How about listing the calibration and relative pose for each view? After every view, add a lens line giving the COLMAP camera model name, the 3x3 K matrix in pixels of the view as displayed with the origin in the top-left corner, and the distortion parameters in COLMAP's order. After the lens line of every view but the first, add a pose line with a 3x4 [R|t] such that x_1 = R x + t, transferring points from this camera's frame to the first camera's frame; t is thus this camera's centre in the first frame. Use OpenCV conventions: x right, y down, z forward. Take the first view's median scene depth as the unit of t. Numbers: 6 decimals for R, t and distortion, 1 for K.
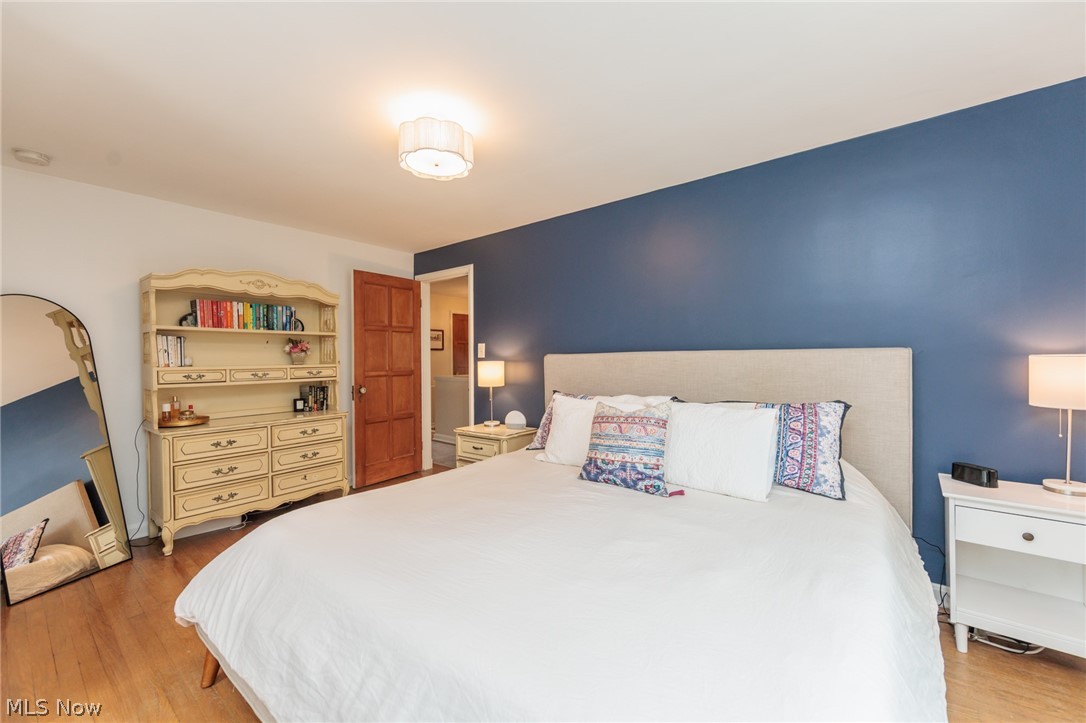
lens RADIAL K [[427.4, 0, 548.7], [0, 427.4, 360.6], [0, 0, 1]] dist [-0.001798, -0.000237]
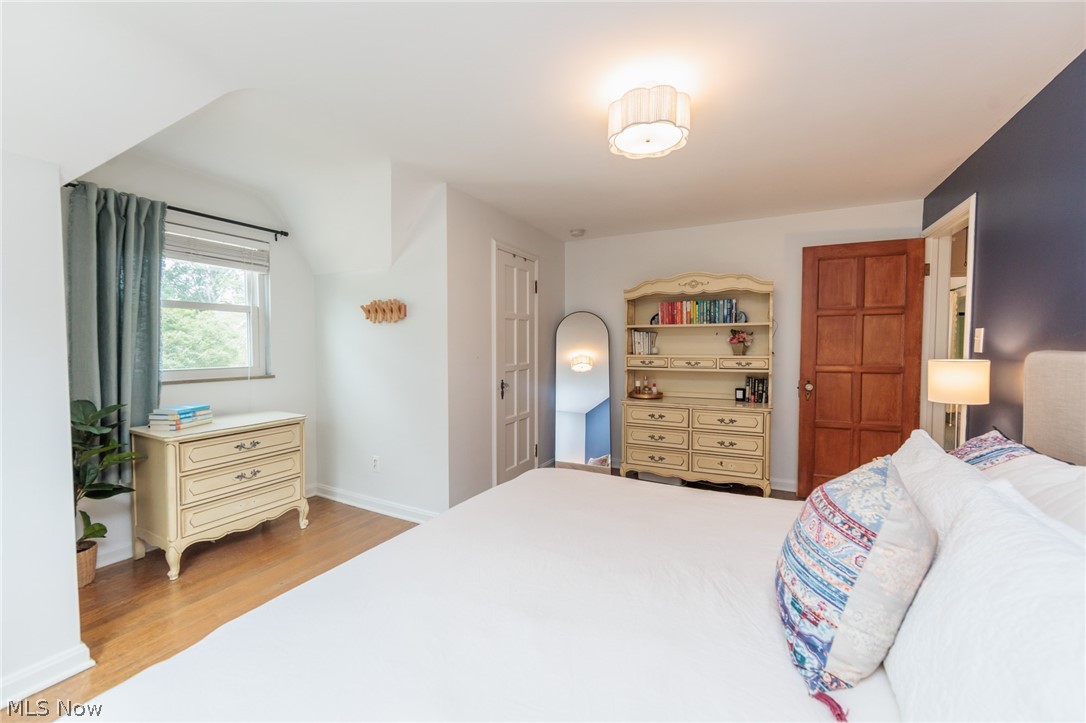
lens RADIAL K [[445.1, 0, 547.4], [0, 445.1, 360.0], [0, 0, 1]] dist [-0.000215, 0.000066]
pose [[0.182823, 0.042769, -0.982215, 0.376382], [-0.005138, 0.999081, 0.042547, -0.022000], [0.983132, -0.002732, 0.182875, 0.348869]]
